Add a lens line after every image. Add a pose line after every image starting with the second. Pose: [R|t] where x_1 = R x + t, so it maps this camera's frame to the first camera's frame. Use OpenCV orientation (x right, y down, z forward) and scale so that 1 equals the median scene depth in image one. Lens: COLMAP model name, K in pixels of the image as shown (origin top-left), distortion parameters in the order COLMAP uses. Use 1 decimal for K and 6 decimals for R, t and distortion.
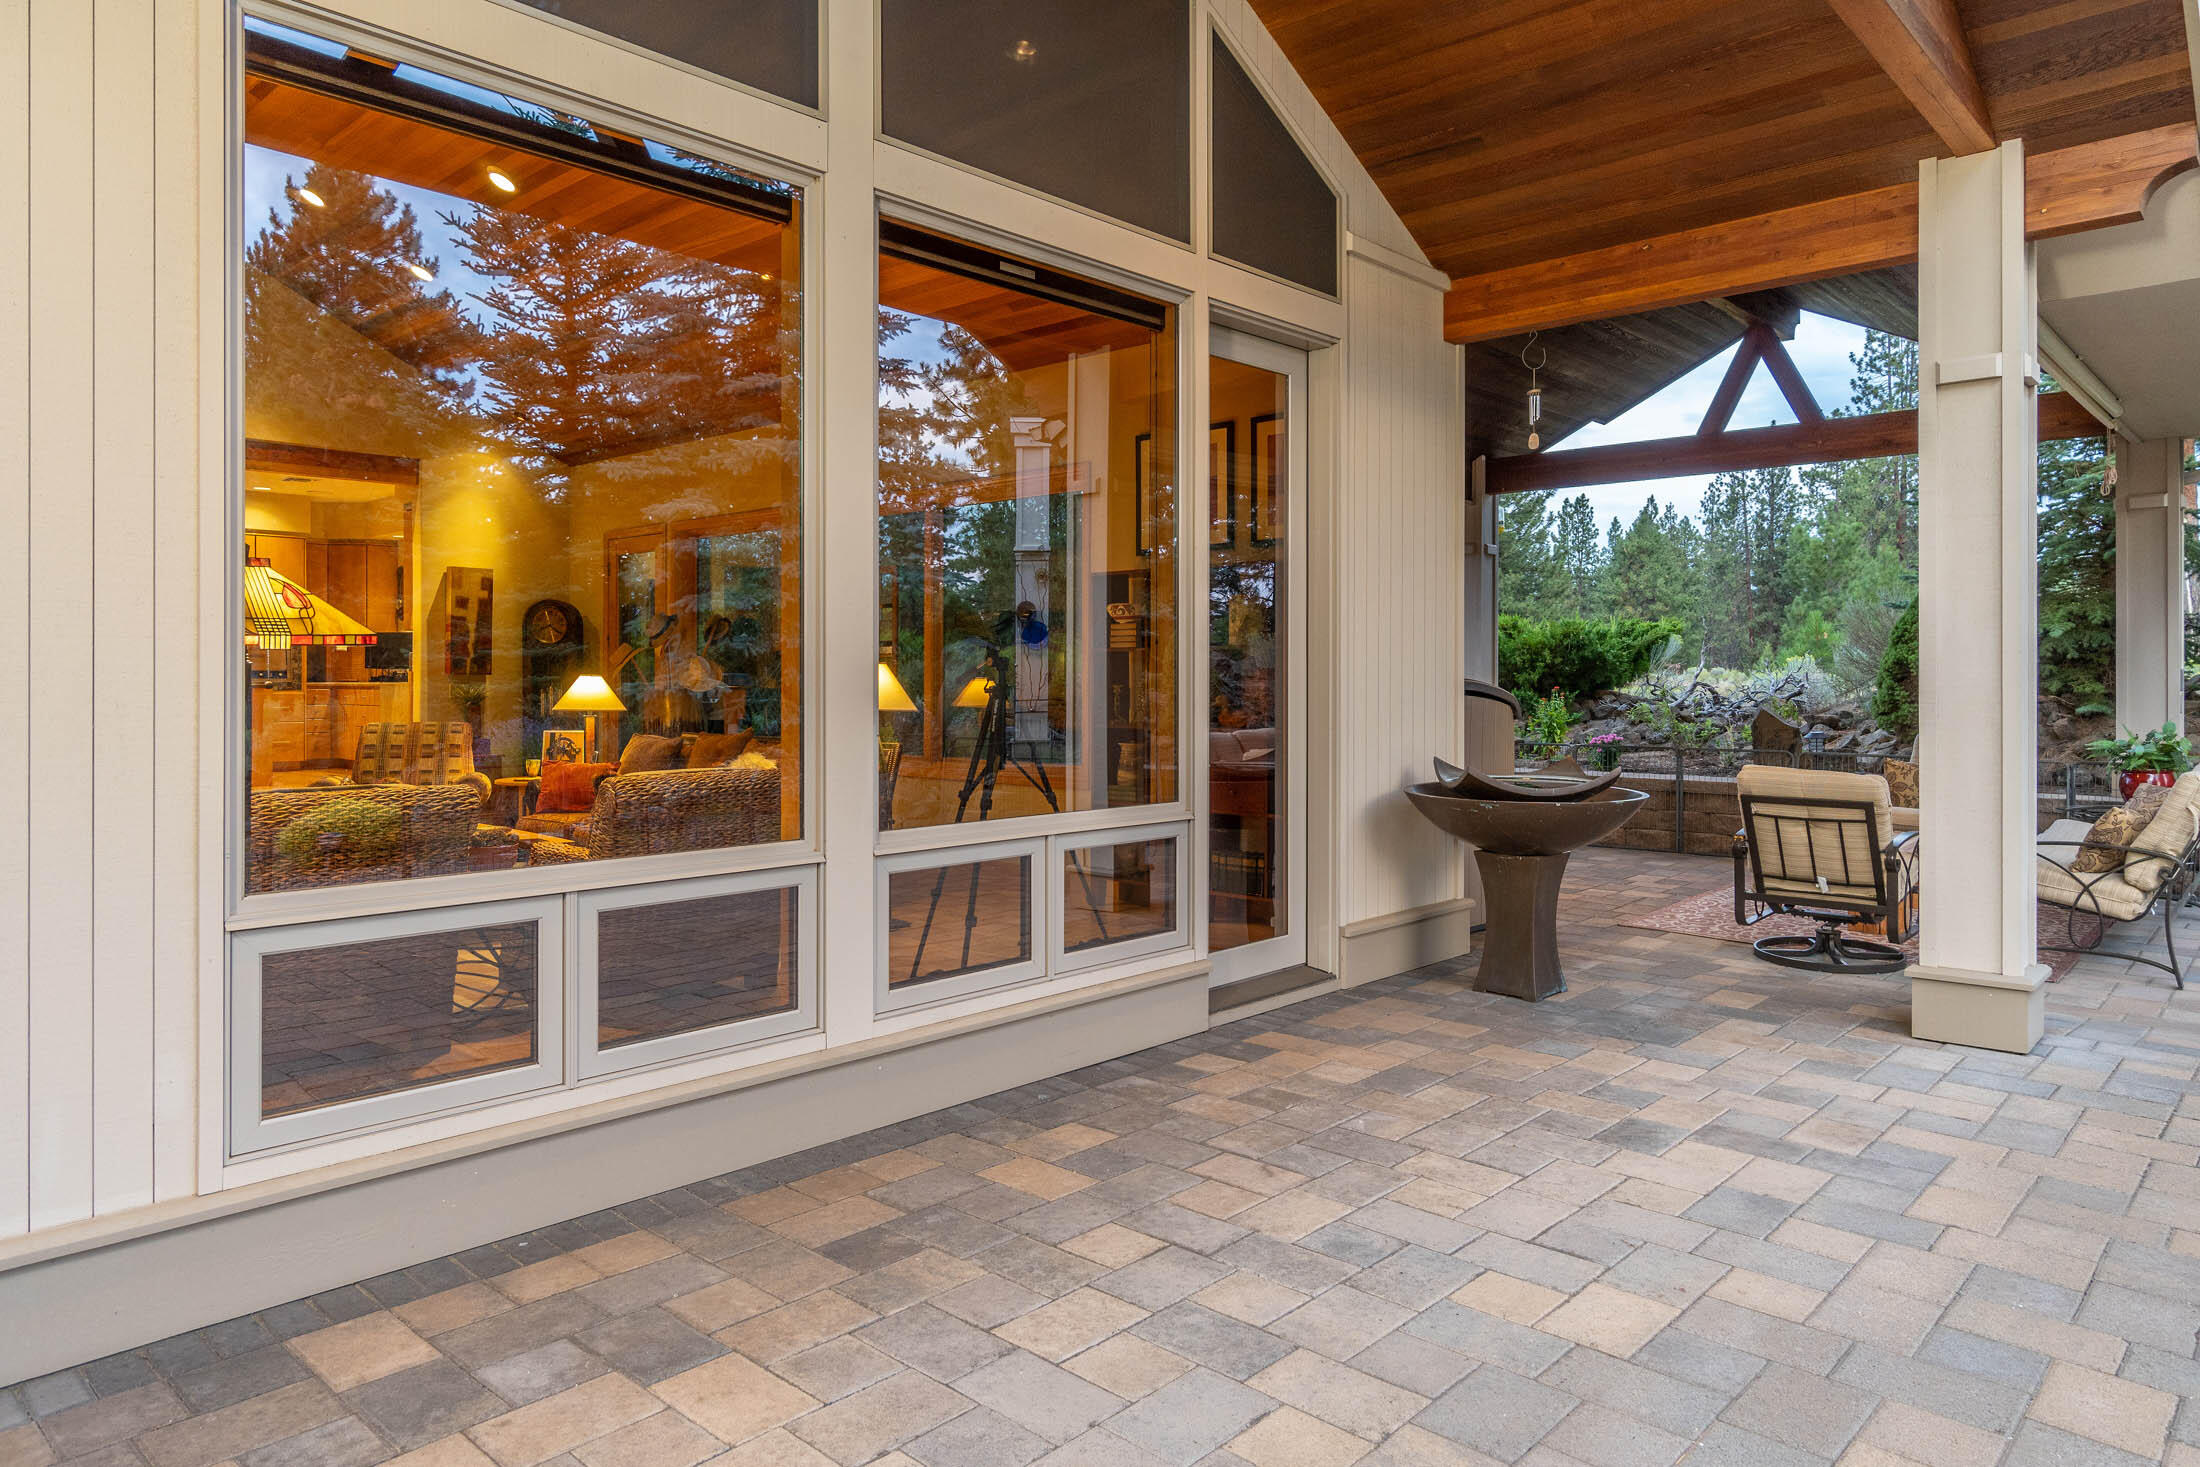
lens RADIAL K [[1371.0, 0, 1097.4], [0, 1371.0, 667.0], [0, 0, 1]] dist [0.006499, 0.000490]
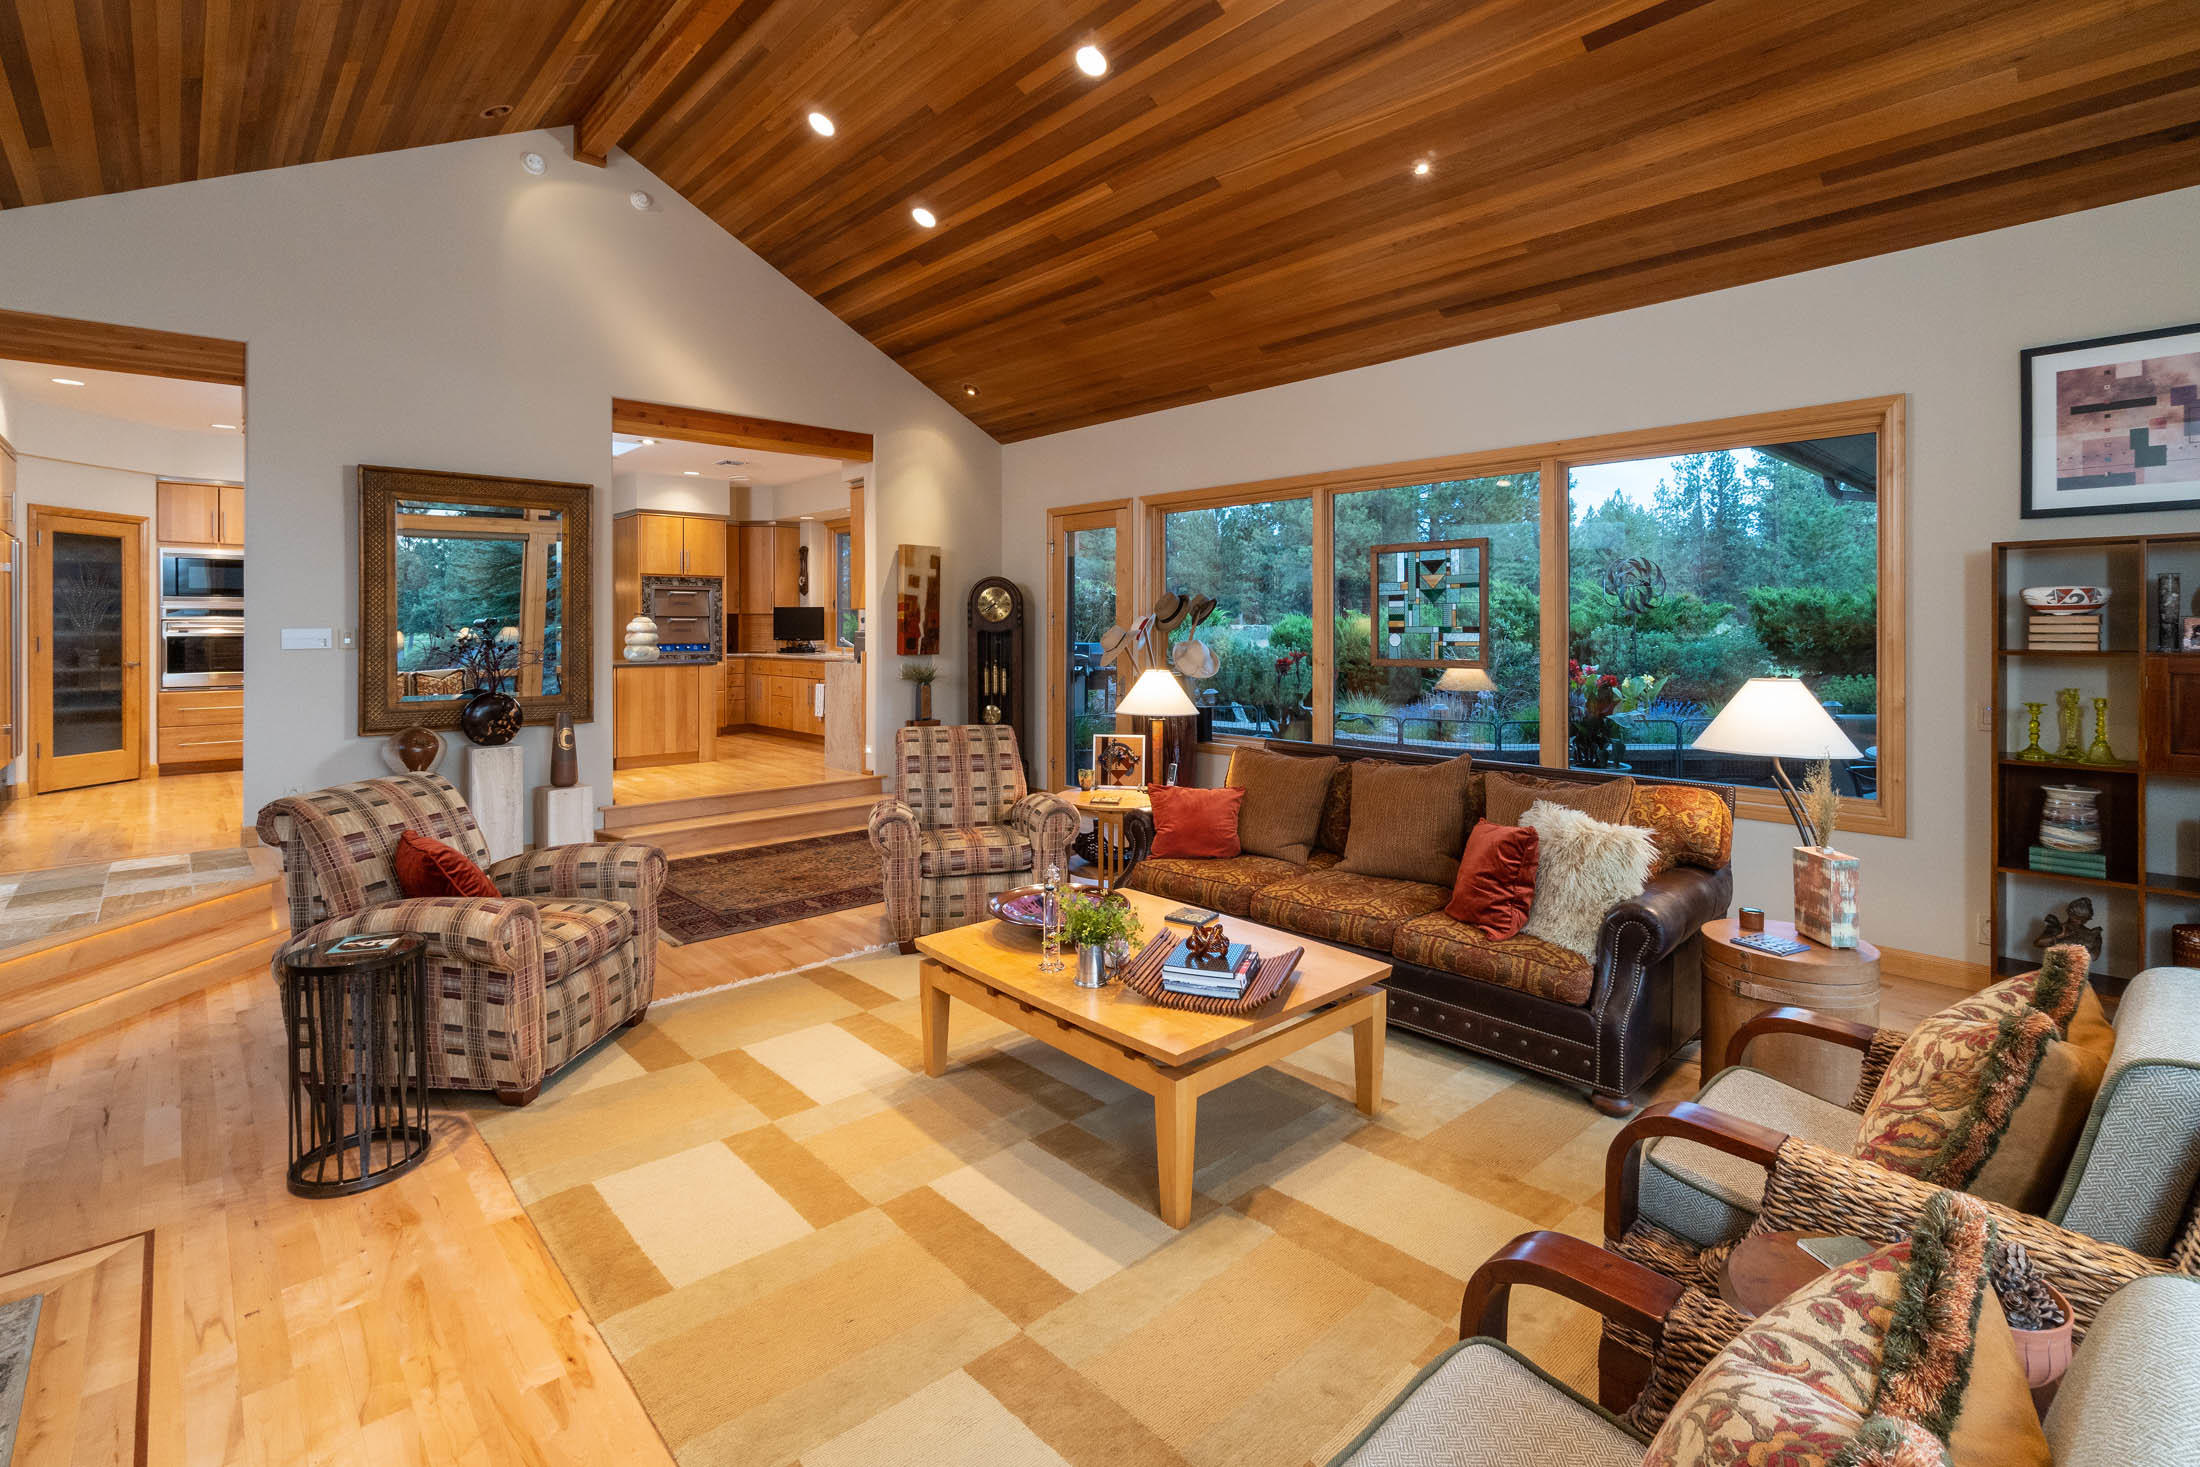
lens RADIAL K [[993.2, 0, 1088.5], [0, 993.2, 630.0], [0, 0, 1]] dist [-0.002034, -0.000251]
pose [[0.996514, 0.000726, -0.083424, -0.275736], [0.000200, 0.999938, 0.011100, -0.019661], [0.083427, -0.011078, 0.996452, 0.299342]]
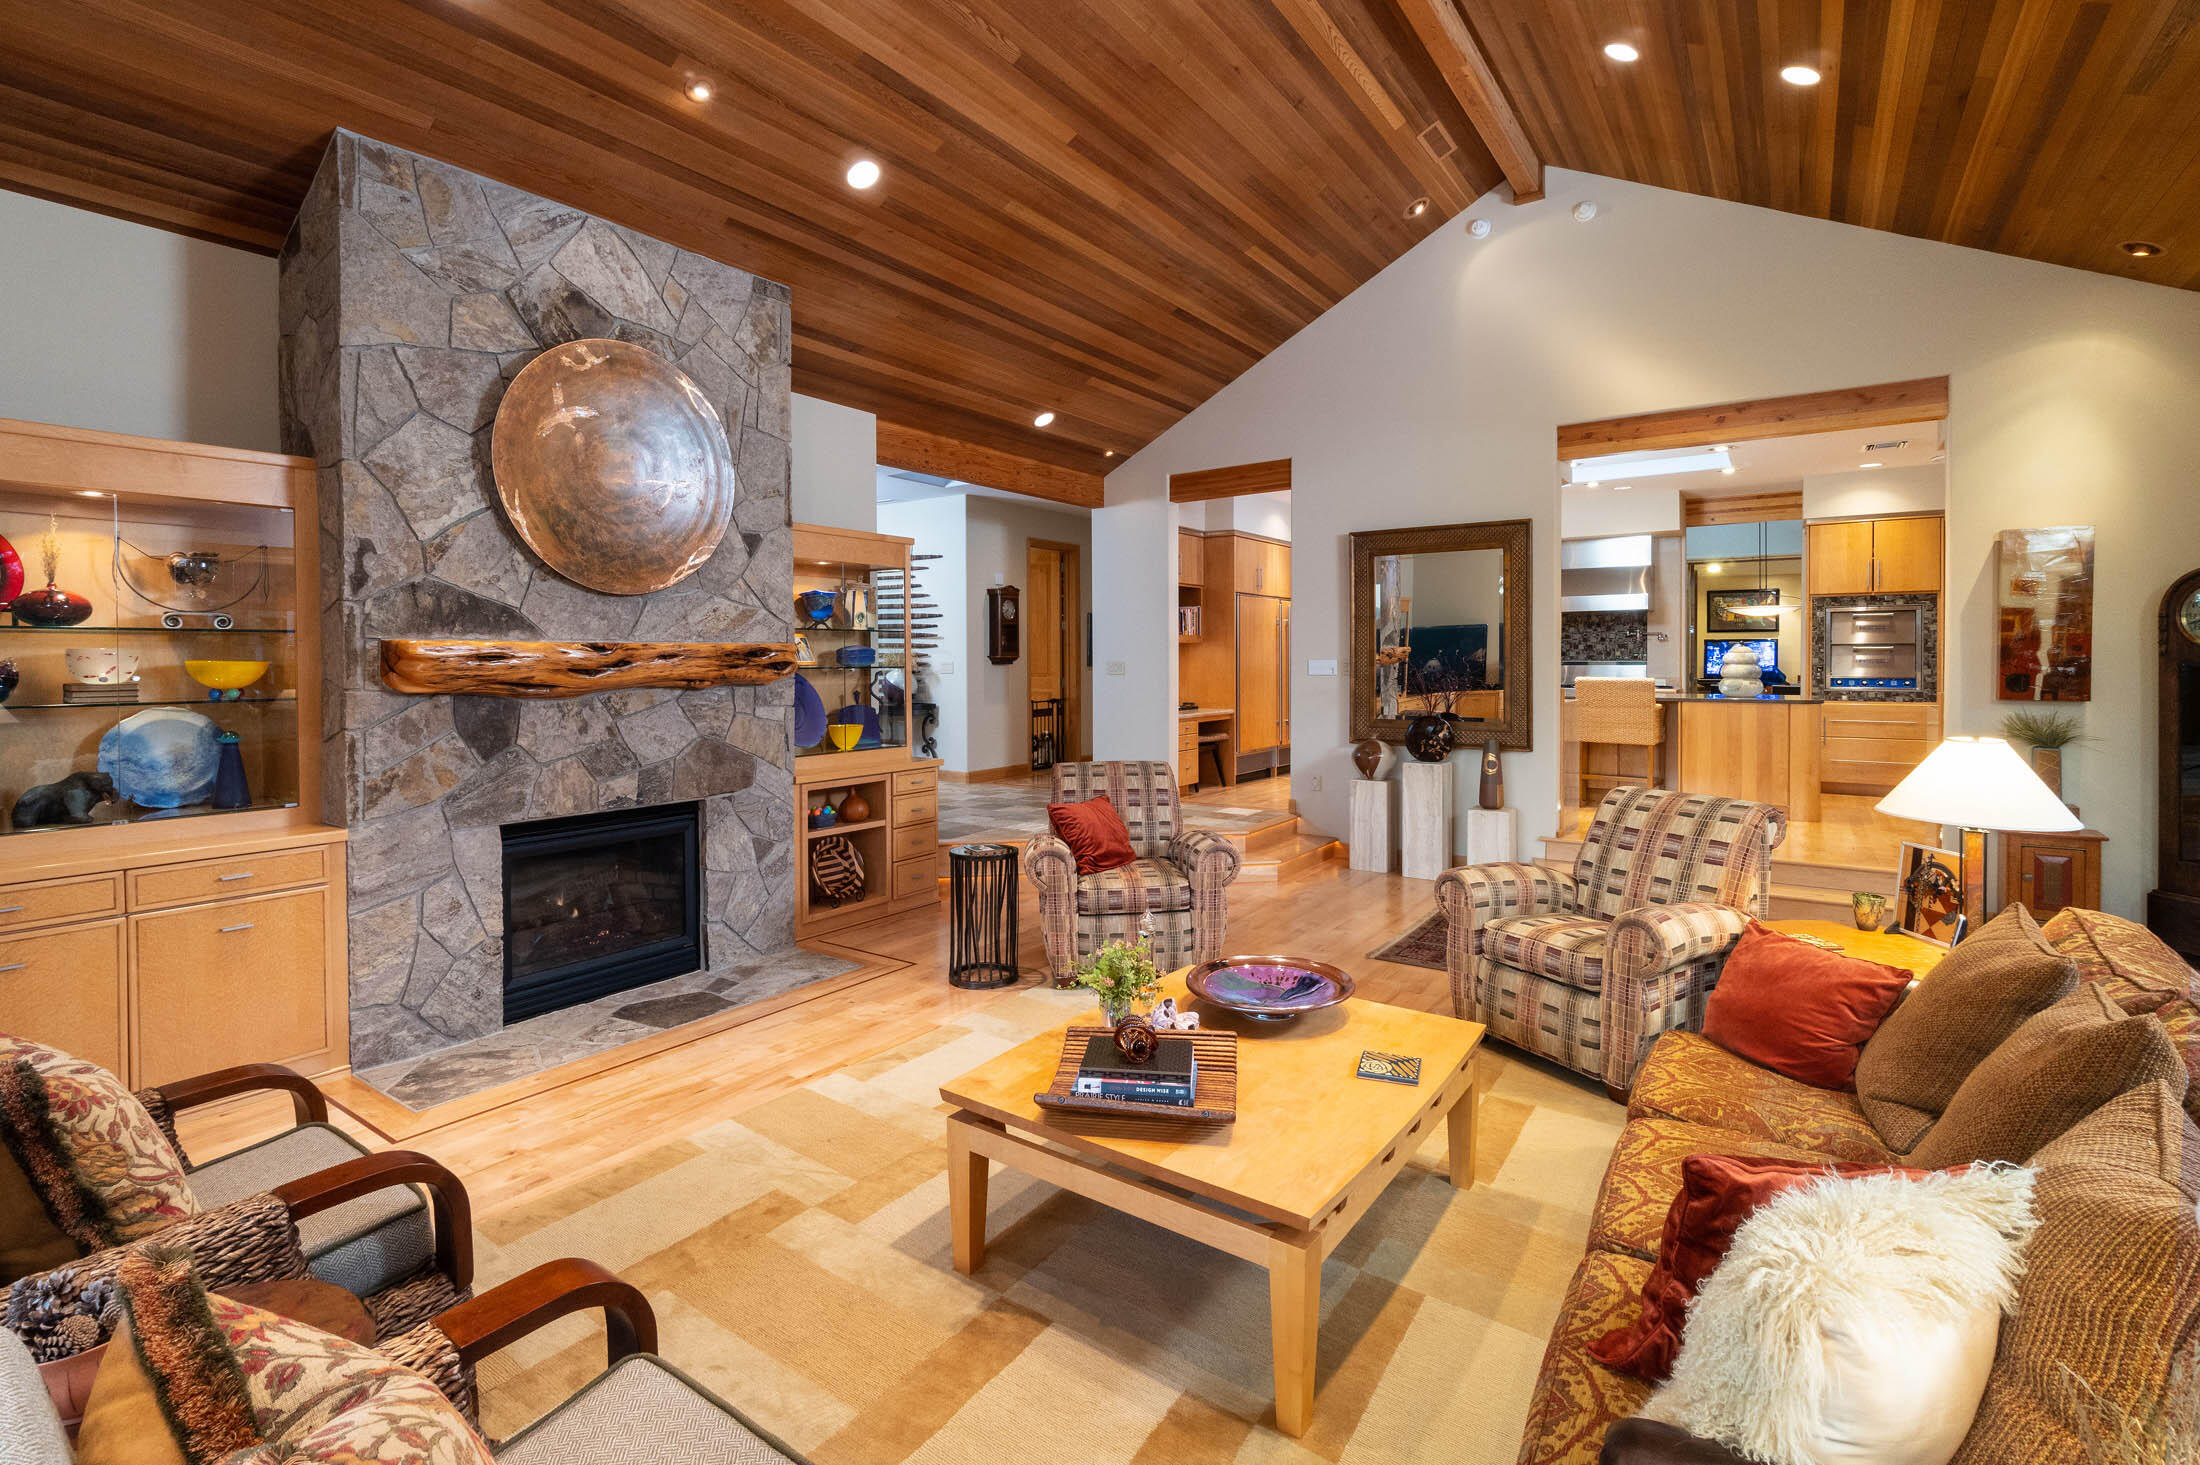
lens RADIAL K [[1004.0, 0, 1098.4], [0, 1004.0, 662.2], [0, 0, 1]] dist [0.001508, 0.000123]
pose [[0.129830, 0.003580, -0.991530, -0.062111], [0.009552, 0.999943, 0.004861, -0.017904], [0.991490, -0.010102, 0.129789, 0.514346]]
